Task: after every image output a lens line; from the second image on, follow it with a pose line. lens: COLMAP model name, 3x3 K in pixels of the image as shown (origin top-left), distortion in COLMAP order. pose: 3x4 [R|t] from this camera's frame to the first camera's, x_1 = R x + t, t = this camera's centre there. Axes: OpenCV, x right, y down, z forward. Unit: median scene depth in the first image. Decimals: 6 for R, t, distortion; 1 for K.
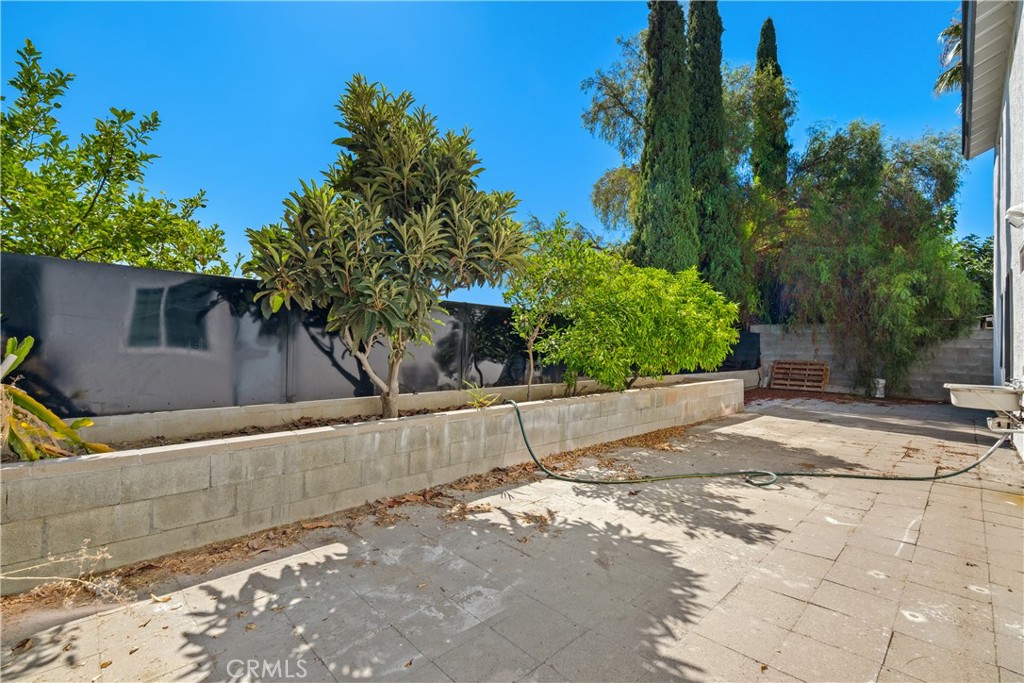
lens RADIAL K [[458.2, 0, 511.3], [0, 458.2, 348.4], [0, 0, 1]] dist [0.020055, -0.000044]
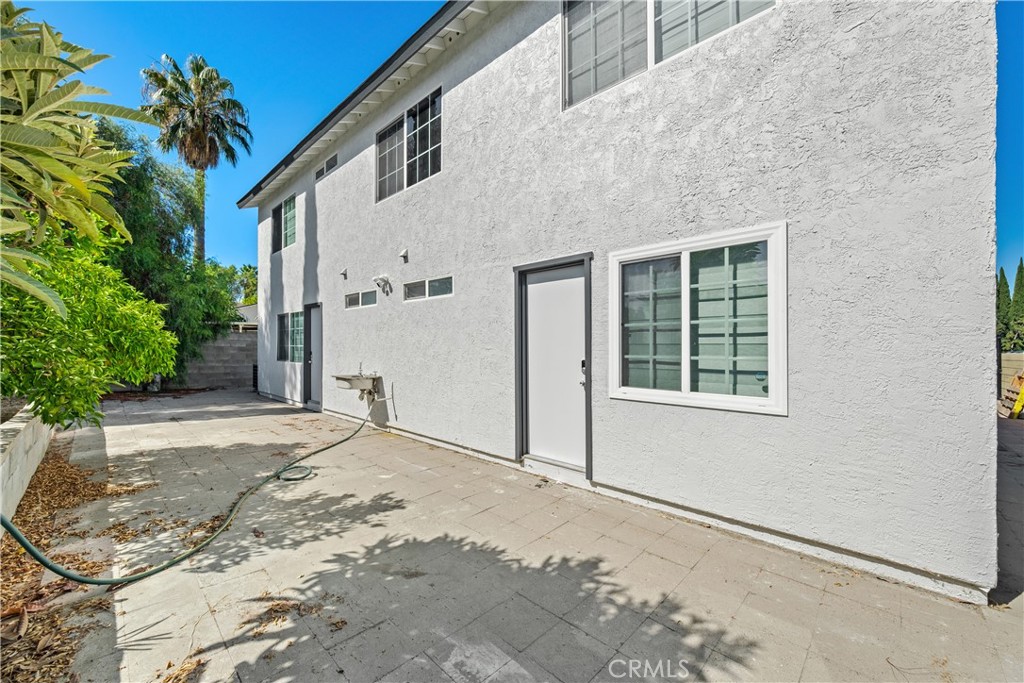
lens RADIAL K [[394.4, 0, 509.0], [0, 394.4, 344.1], [0, 0, 1]] dist [0.001476, -0.000033]
pose [[-0.031704, -0.001796, 0.999496, -0.558929], [-0.011369, 0.999934, 0.001436, -0.053469], [-0.999433, -0.011318, -0.031722, 0.638315]]
